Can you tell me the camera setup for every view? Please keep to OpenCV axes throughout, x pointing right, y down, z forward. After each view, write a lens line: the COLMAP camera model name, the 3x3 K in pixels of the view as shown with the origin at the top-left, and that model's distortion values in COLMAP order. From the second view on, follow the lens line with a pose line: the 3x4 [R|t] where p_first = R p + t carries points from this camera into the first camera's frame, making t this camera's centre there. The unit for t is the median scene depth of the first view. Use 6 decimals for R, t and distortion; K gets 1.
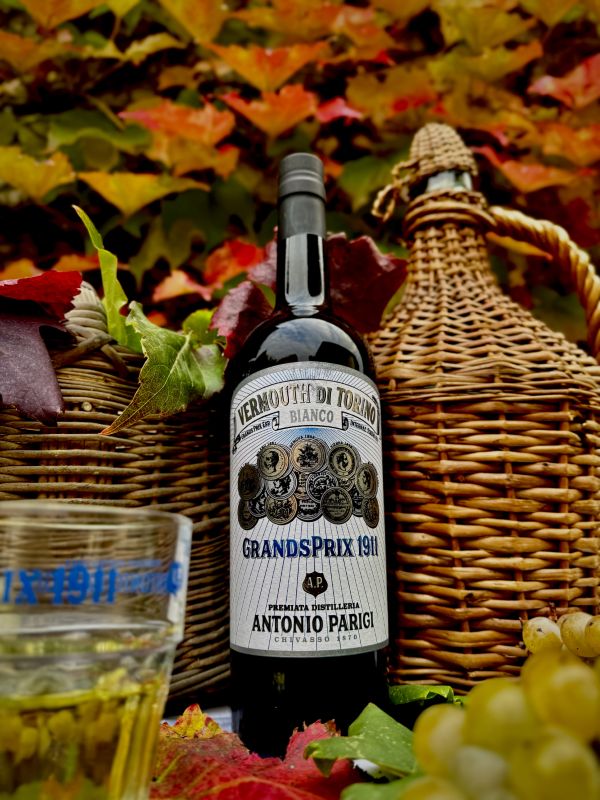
lens RADIAL K [[570.3, 0, 286.7], [0, 570.3, 393.7], [0, 0, 1]] dist [0.040301, -0.040831]
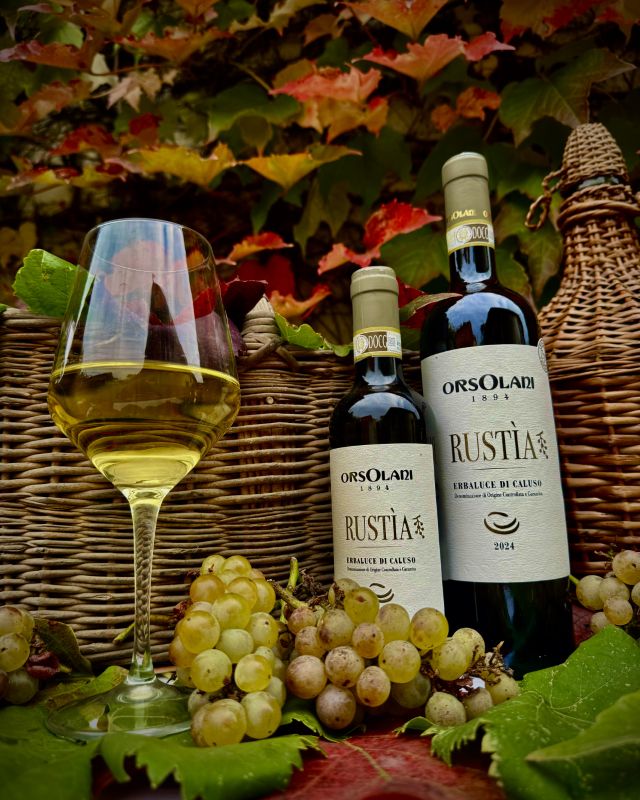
lens RADIAL K [[615.7, 0, 308.4], [0, 615.7, 393.6], [0, 0, 1]] dist [0.024507, -0.055982]
pose [[0.961213, -0.065113, -0.268012, 0.074375], [0.093357, 0.991184, 0.094014, -0.099560], [0.259527, -0.115388, 0.958818, -0.209949]]
